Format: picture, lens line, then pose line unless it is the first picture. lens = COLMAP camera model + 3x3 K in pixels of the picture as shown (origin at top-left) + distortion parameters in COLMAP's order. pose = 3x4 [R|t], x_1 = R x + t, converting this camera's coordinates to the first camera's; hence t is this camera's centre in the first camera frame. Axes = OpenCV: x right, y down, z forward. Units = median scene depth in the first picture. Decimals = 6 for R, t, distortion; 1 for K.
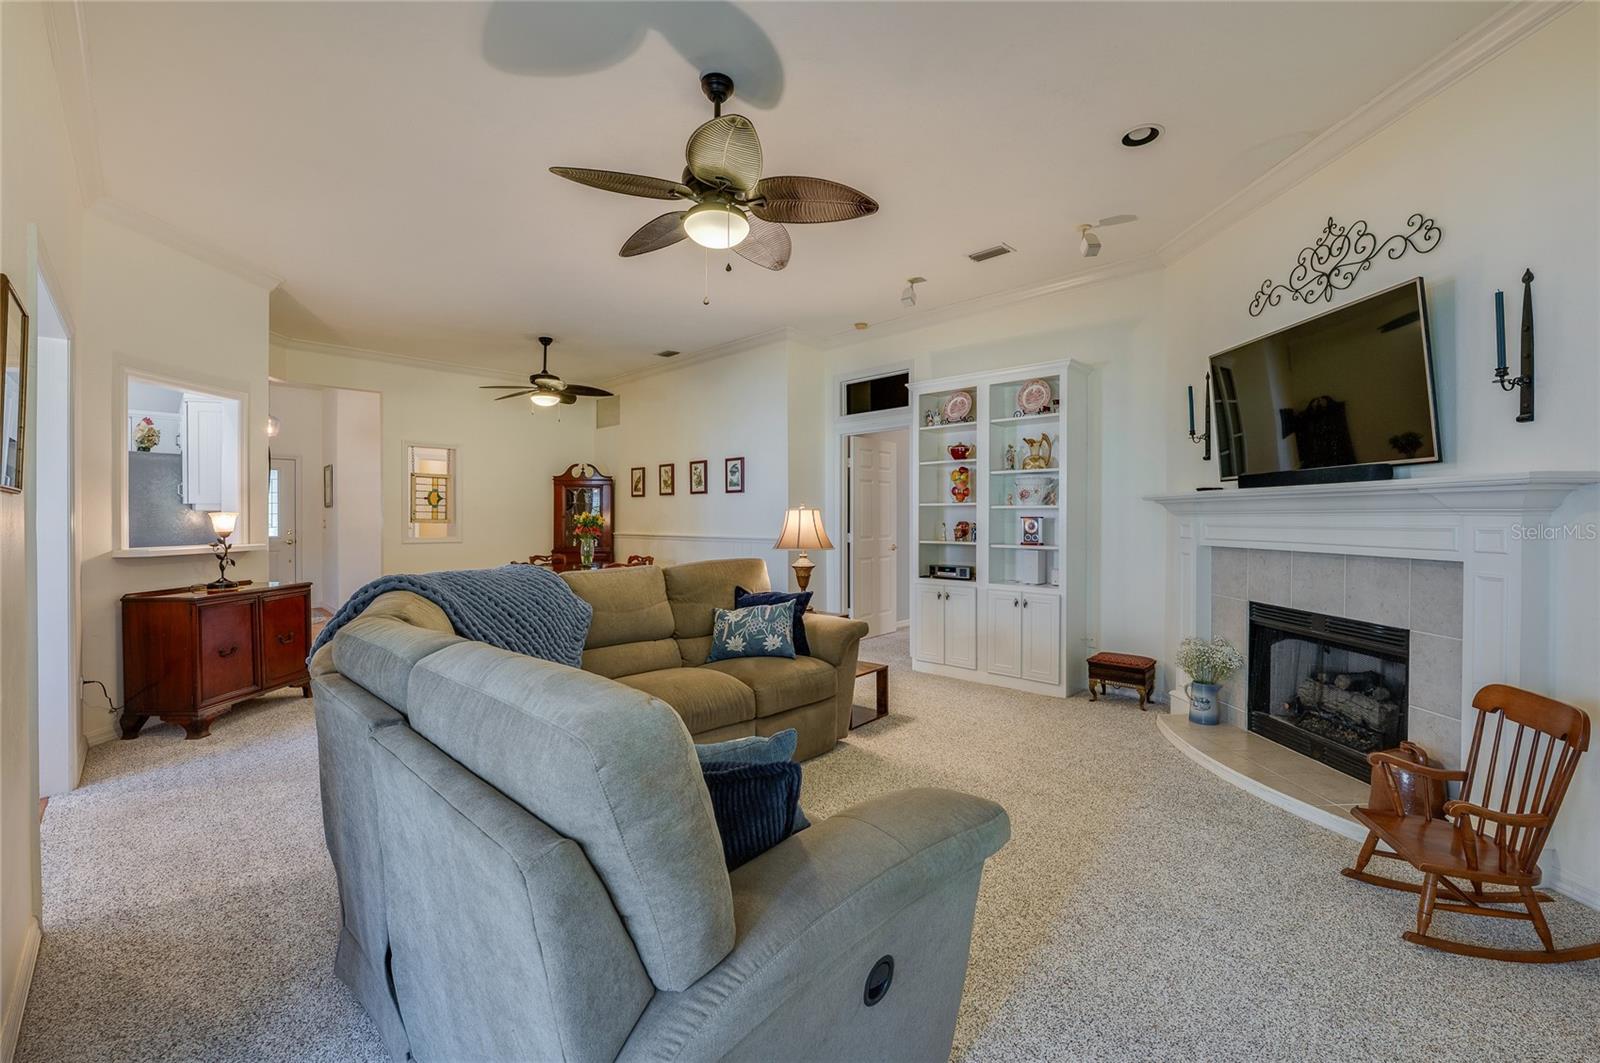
lens RADIAL K [[663.5, 0, 800.3], [0, 663.5, 517.2], [0, 0, 1]] dist [-0.014137, 0.000159]
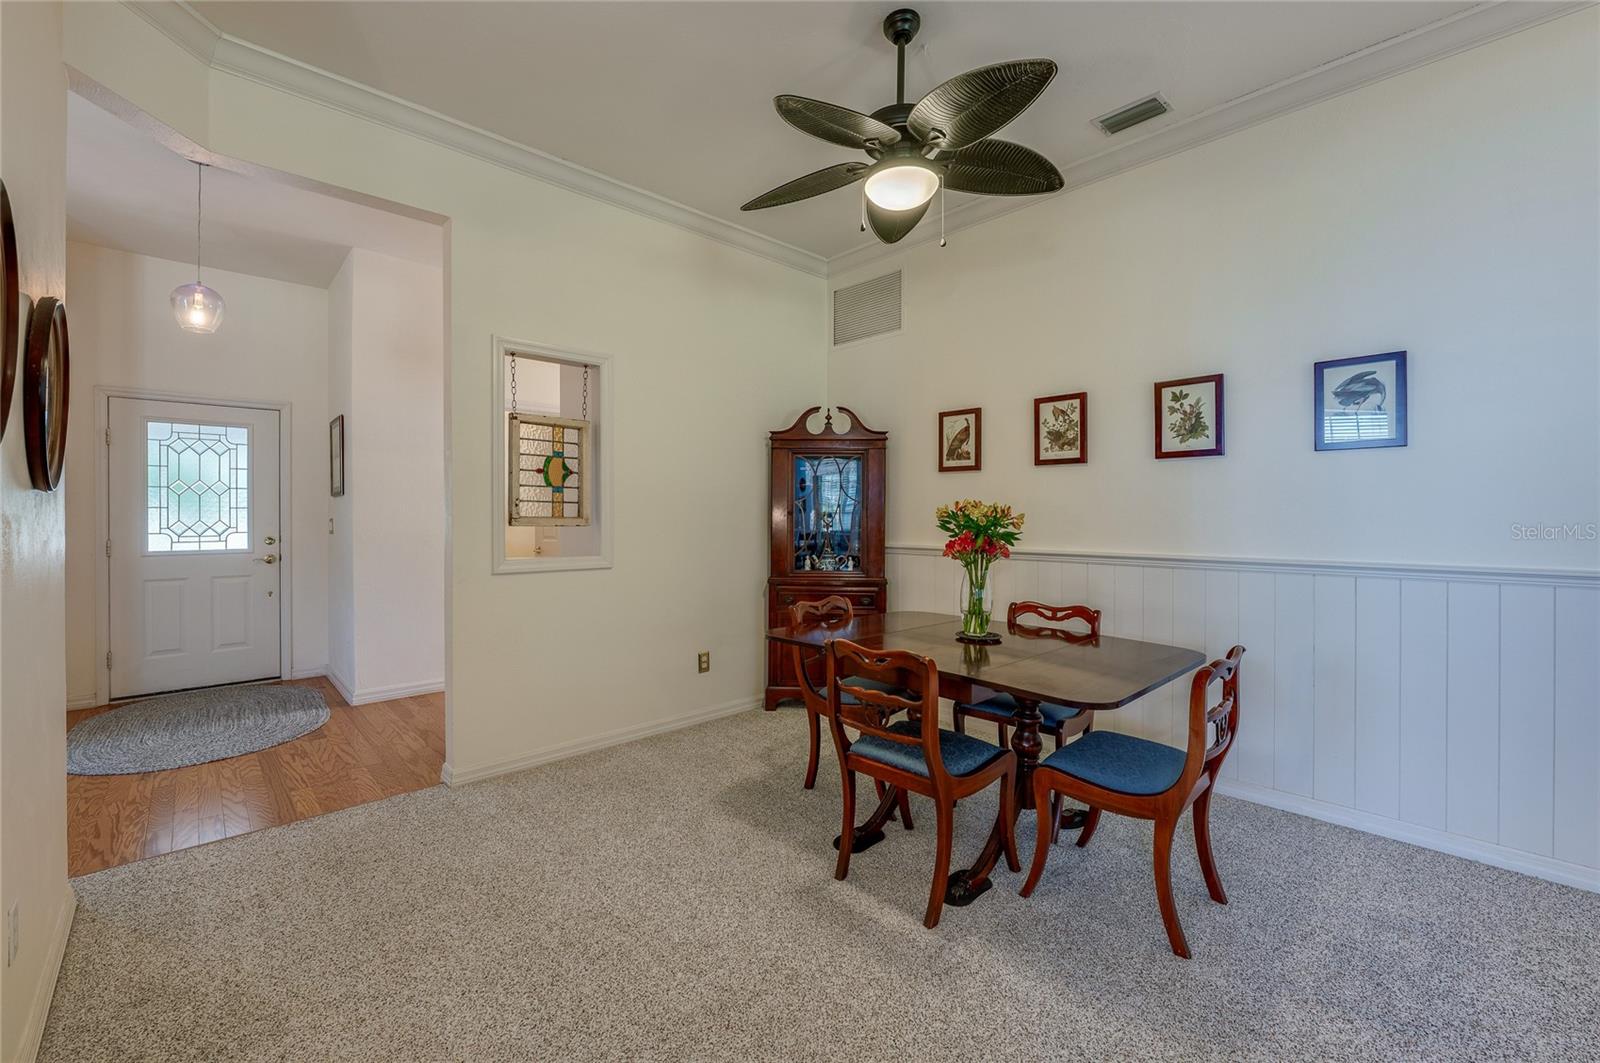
lens RADIAL K [[663.5, 0, 800.3], [0, 663.5, 517.2], [0, 0, 1]] dist [-0.014137, 0.000159]
pose [[0.999460, -0.001002, -0.032839, -0.369065], [0.001127, 0.999992, 0.003785, 0.001427], [0.032835, -0.003820, 0.999453, 0.546129]]
